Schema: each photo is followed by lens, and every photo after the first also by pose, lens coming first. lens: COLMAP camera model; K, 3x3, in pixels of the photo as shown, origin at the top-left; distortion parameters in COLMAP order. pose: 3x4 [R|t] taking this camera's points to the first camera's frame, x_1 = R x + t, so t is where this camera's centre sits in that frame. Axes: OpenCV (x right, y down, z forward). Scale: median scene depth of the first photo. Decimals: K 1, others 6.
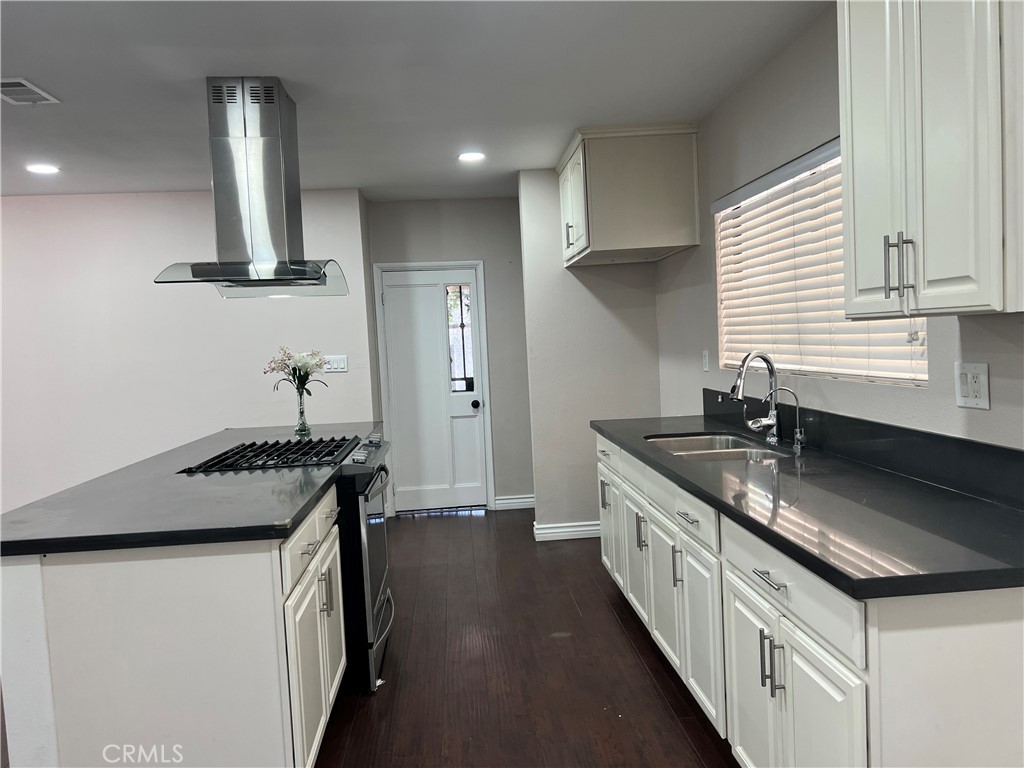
lens RADIAL K [[777.6, 0, 522.1], [0, 777.6, 387.1], [0, 0, 1]] dist [0.069091, -0.080607]
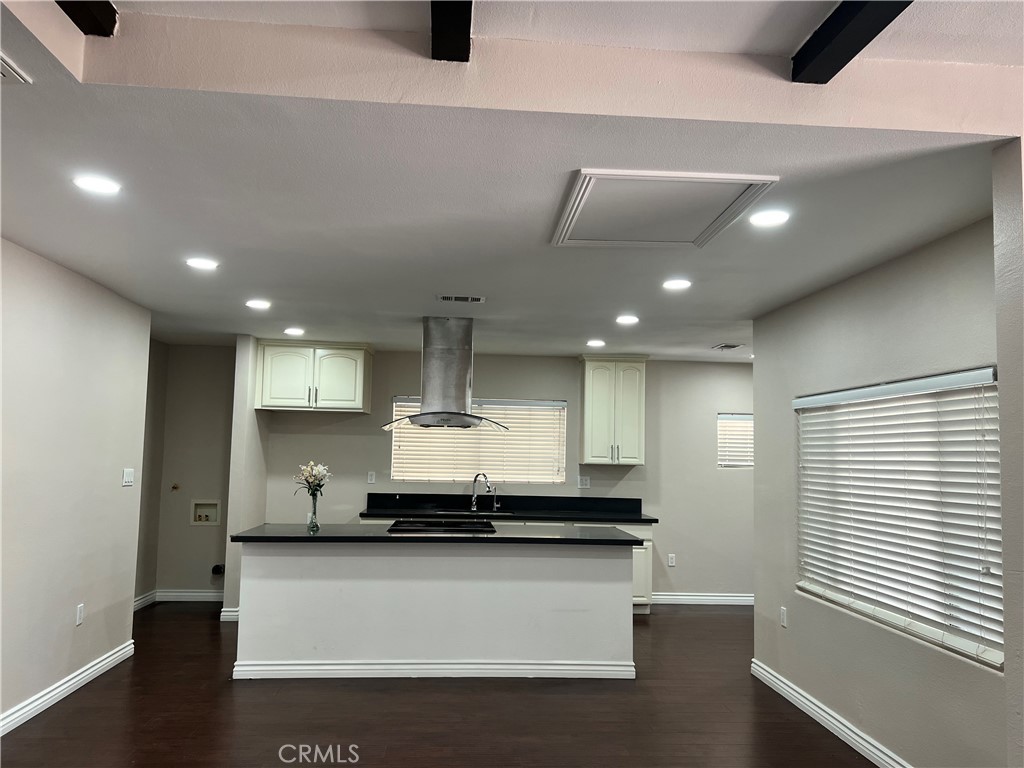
lens RADIAL K [[777.6, 0, 521.0], [0, 777.6, 386.8], [0, 0, 1]] dist [0.069091, -0.080607]
pose [[0.006173, 0.130993, 0.991364, -2.195178], [0.043142, 0.990425, -0.131138, 0.014073], [-0.999050, 0.043579, 0.000463, 0.871877]]
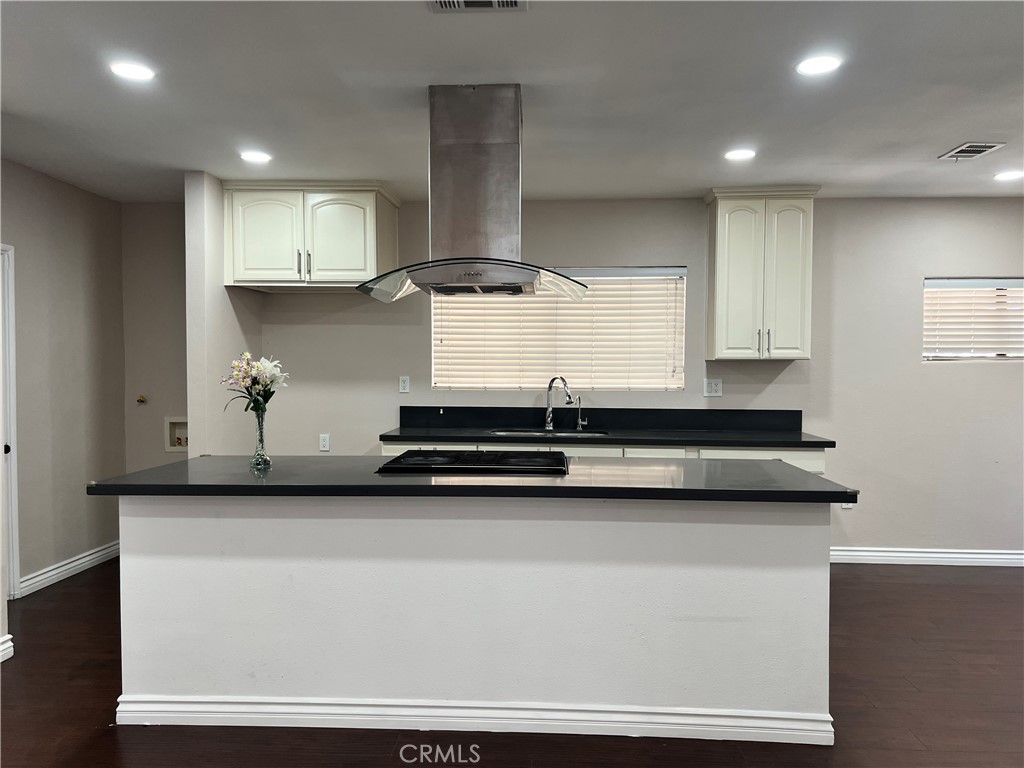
lens RADIAL K [[777.6, 0, 523.0], [0, 777.6, 404.4], [0, 0, 1]] dist [0.069091, -0.080607]
pose [[0.135704, -0.002909, 0.990745, -1.383267], [0.054445, 0.998507, -0.004525, 0.020632], [-0.989252, 0.054555, 0.135660, 0.862918]]
